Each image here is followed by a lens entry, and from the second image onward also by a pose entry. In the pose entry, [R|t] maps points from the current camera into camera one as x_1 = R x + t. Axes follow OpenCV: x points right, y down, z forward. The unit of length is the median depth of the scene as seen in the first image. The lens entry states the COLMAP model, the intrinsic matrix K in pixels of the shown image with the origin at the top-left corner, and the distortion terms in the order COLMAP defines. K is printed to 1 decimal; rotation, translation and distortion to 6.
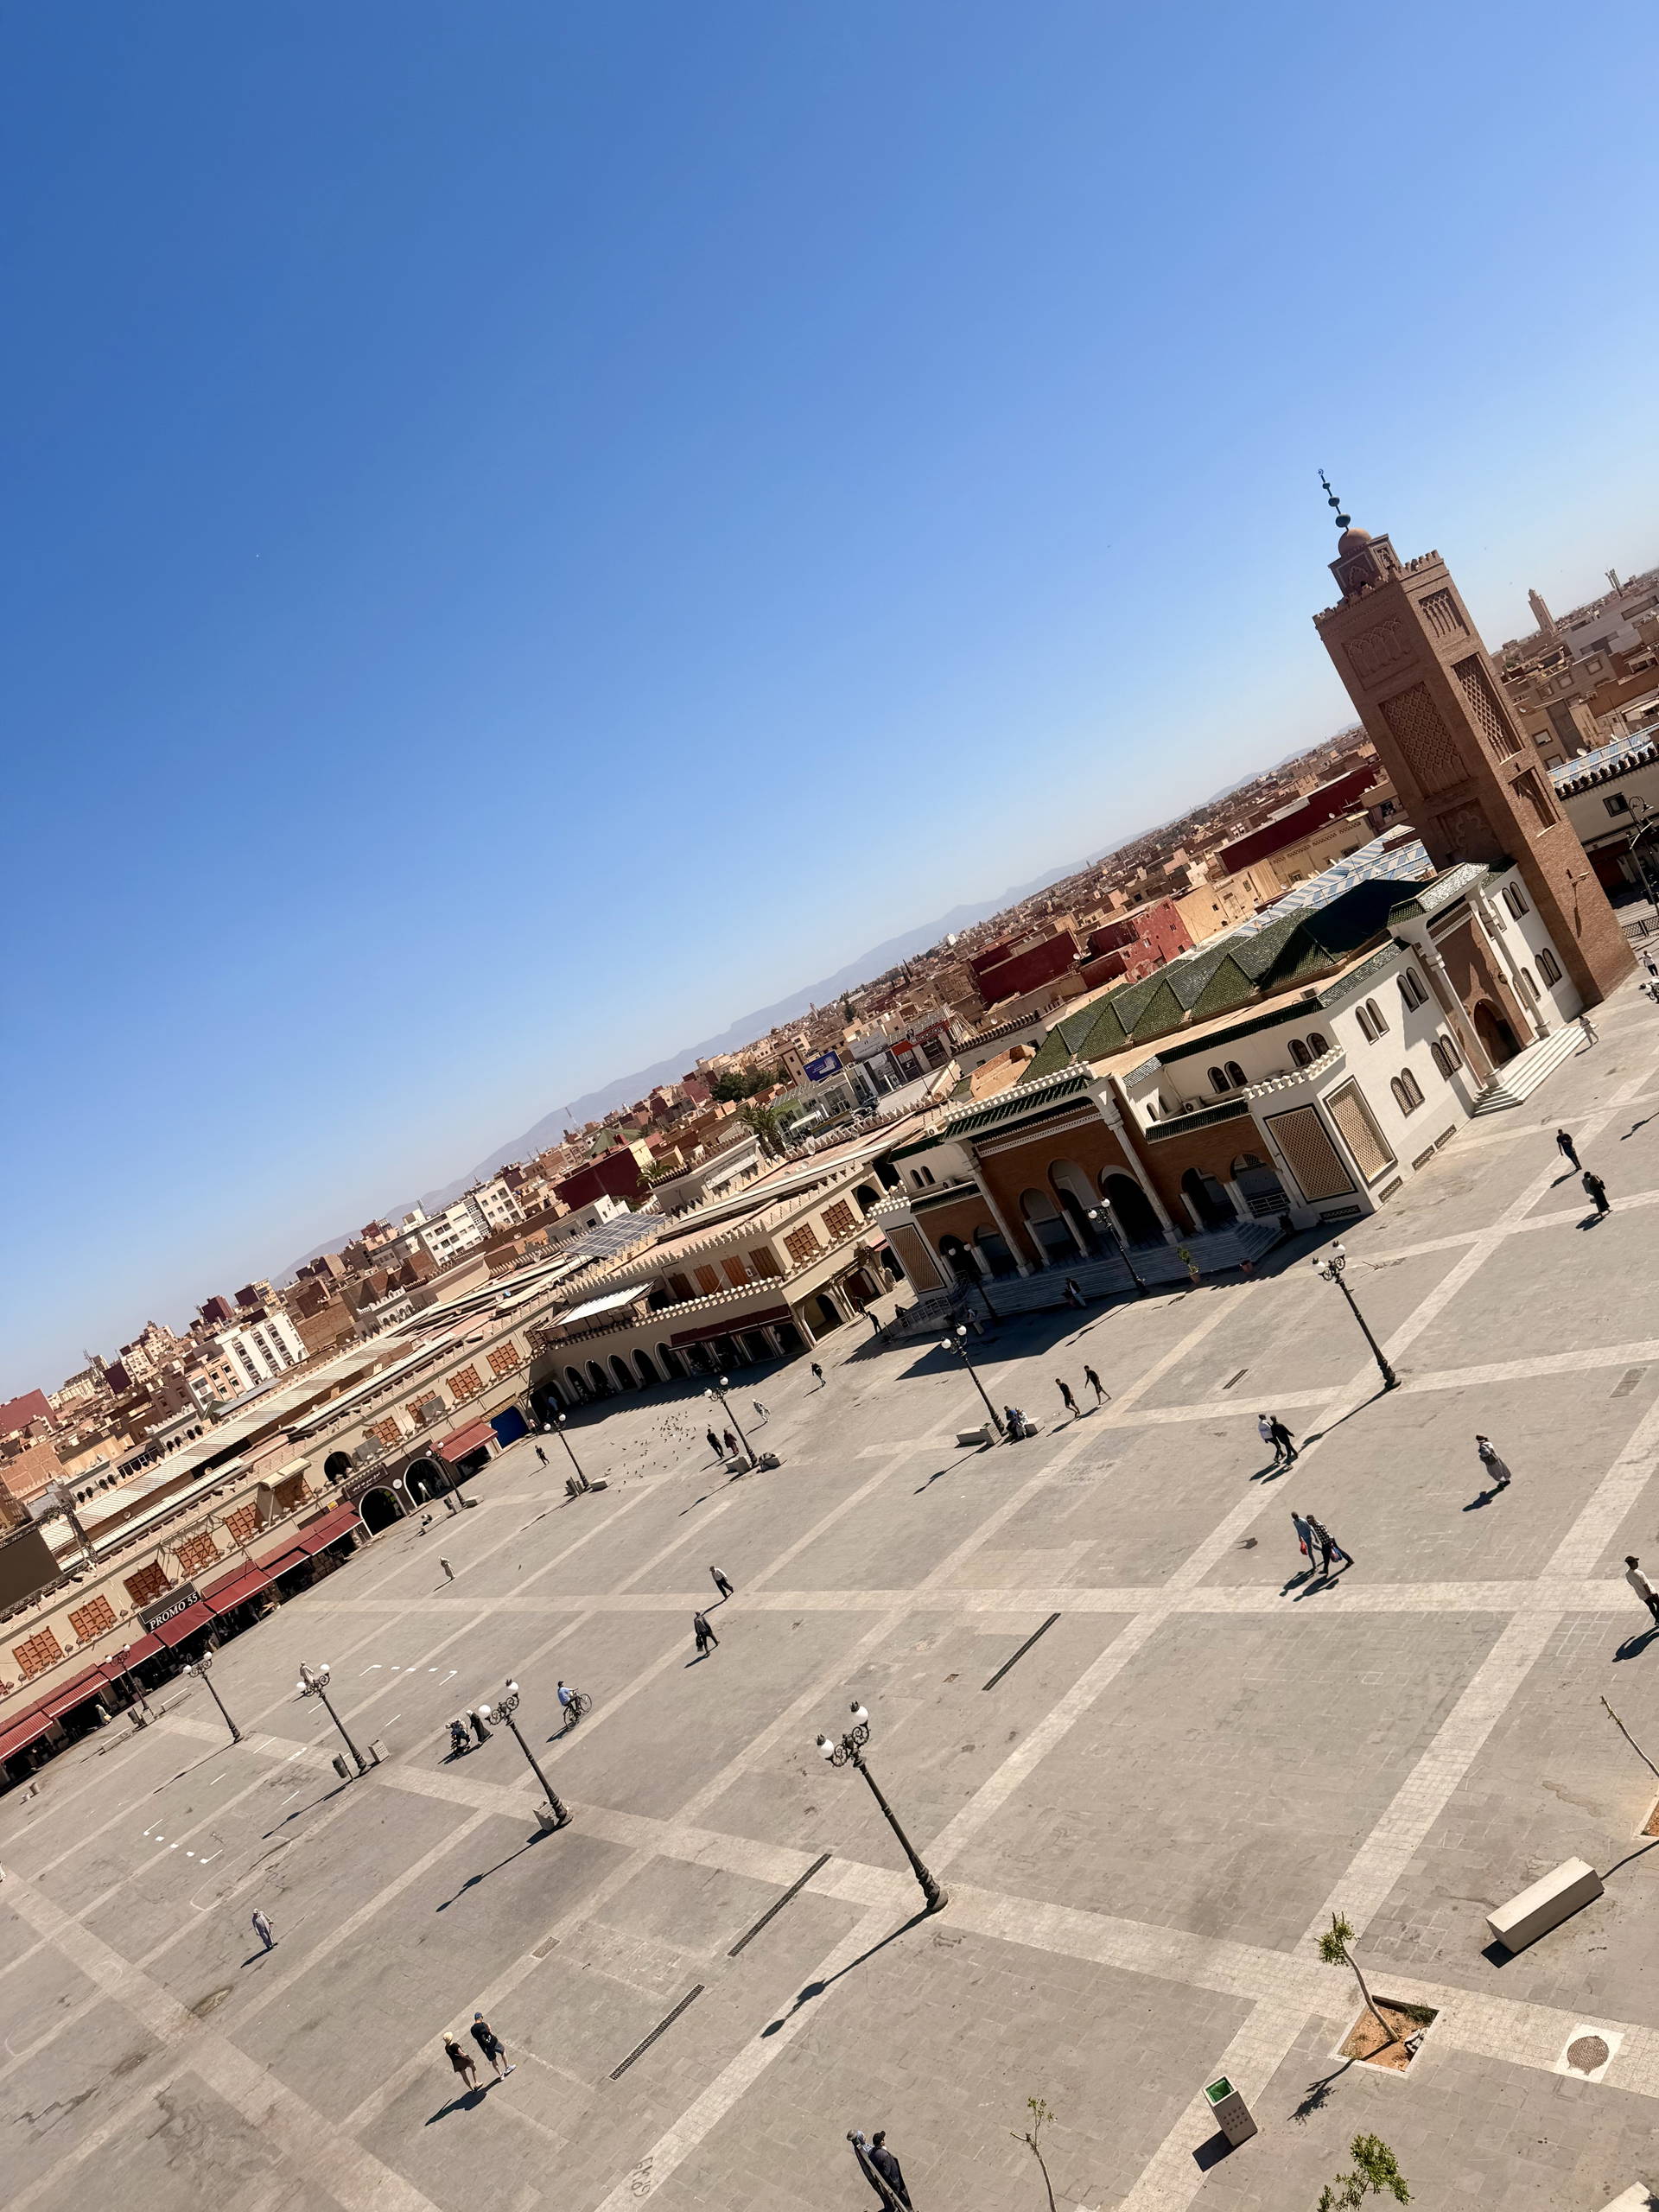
lens RADIAL K [[1544.0, 0, 787.9], [0, 1544.0, 1096.9], [0, 0, 1]] dist [0.164940, -0.386856]
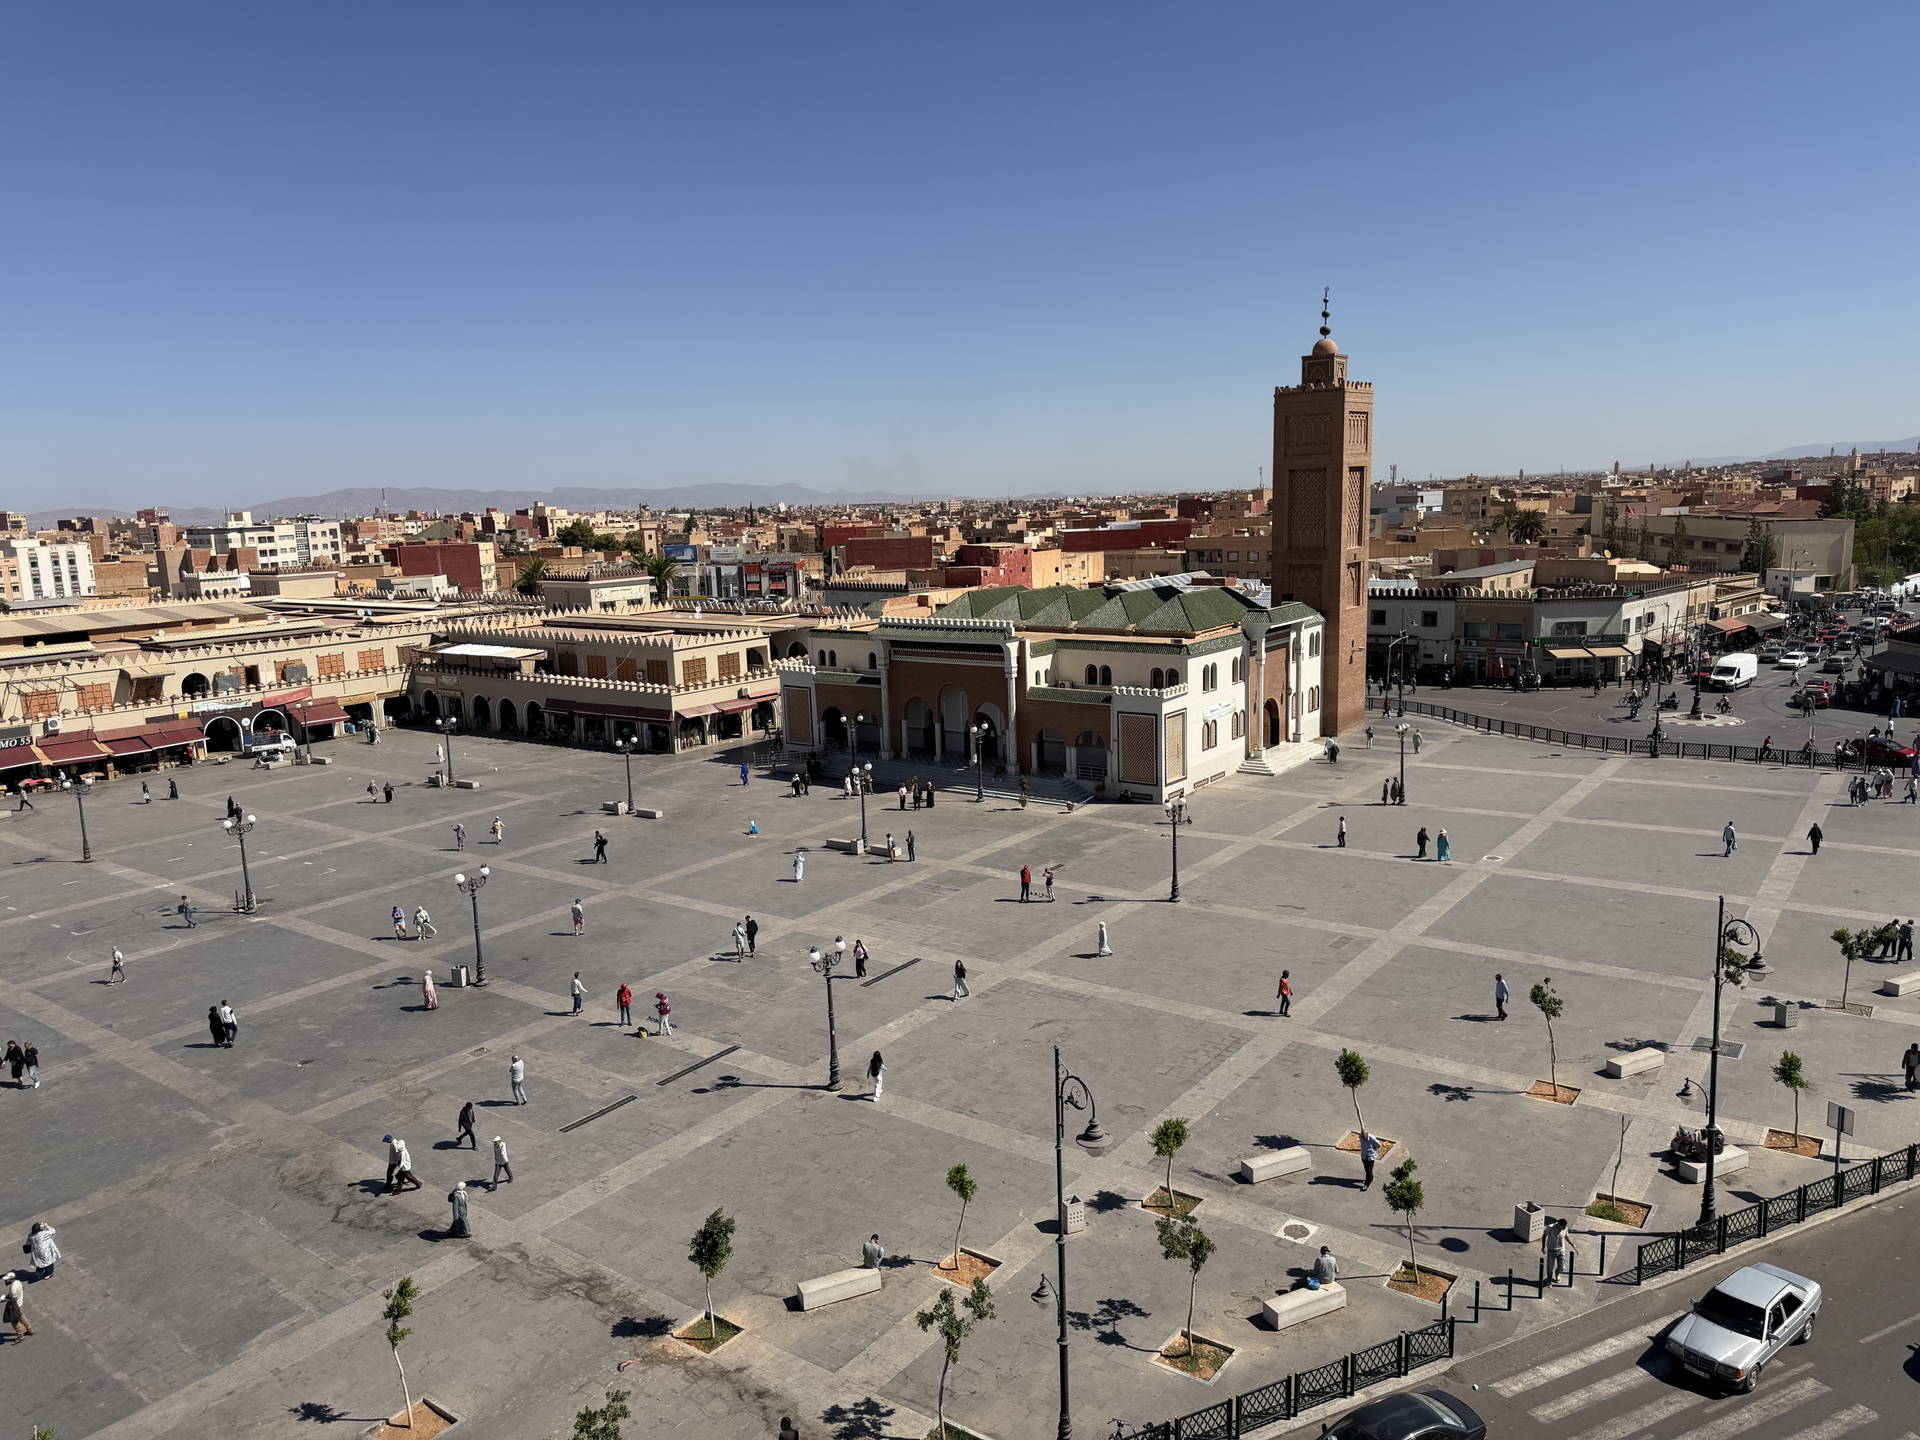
lens RADIAL K [[1356.8, 0, 964.5], [0, 1356.8, 729.7], [0, 0, 1]] dist [0.065565, -0.117632]
pose [[0.873489, 0.393082, 0.287235, -0.088689], [-0.408334, 0.912802, -0.007417, 0.057377], [-0.265105, -0.110809, 0.957831, -0.053607]]
